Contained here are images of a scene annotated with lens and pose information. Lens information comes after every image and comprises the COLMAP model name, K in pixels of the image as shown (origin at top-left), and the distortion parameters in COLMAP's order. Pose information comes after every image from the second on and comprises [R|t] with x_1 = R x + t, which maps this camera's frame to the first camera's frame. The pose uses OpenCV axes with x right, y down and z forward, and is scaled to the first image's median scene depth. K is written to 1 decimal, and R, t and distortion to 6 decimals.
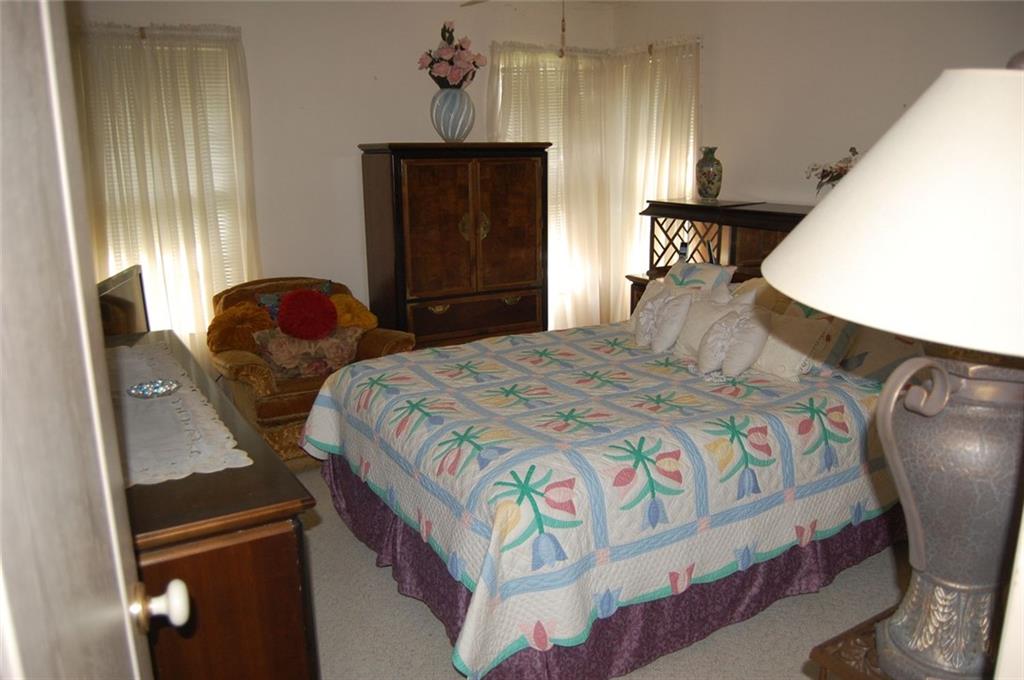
lens RADIAL K [[804.2, 0, 532.4], [0, 804.2, 340.8], [0, 0, 1]] dist [-0.097034, 0.042493]
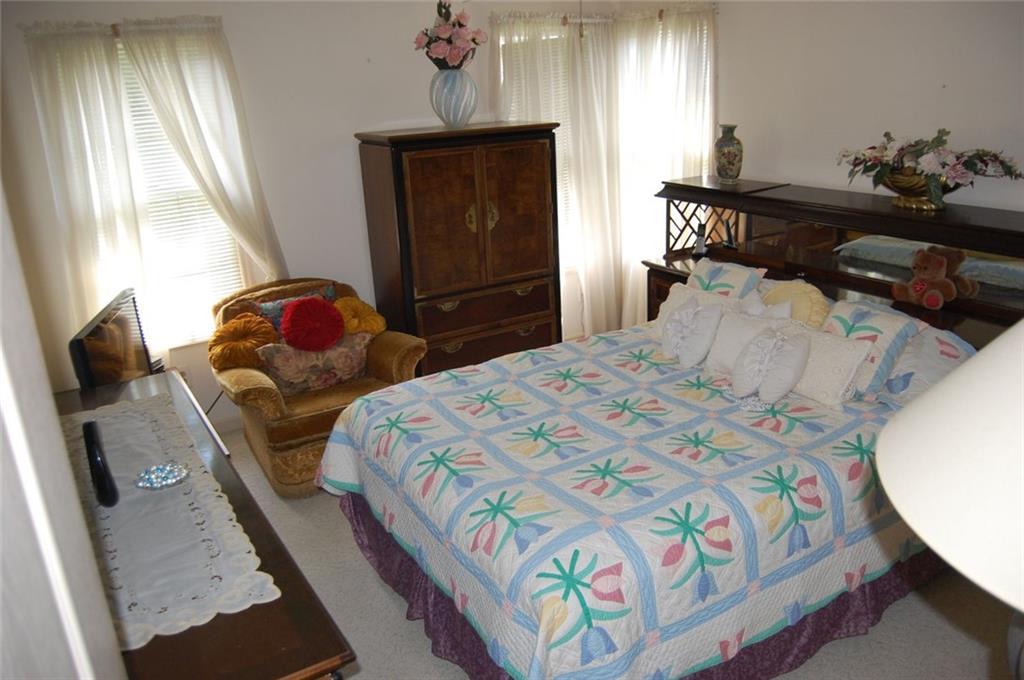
lens RADIAL K [[804.2, 0, 532.4], [0, 804.2, 340.8], [0, 0, 1]] dist [-0.097034, 0.042493]
pose [[0.999270, -0.038202, 0.000650, -0.029997], [0.038006, 0.995608, 0.085555, -0.121120], [-0.003915, -0.085468, 0.996333, 0.067311]]
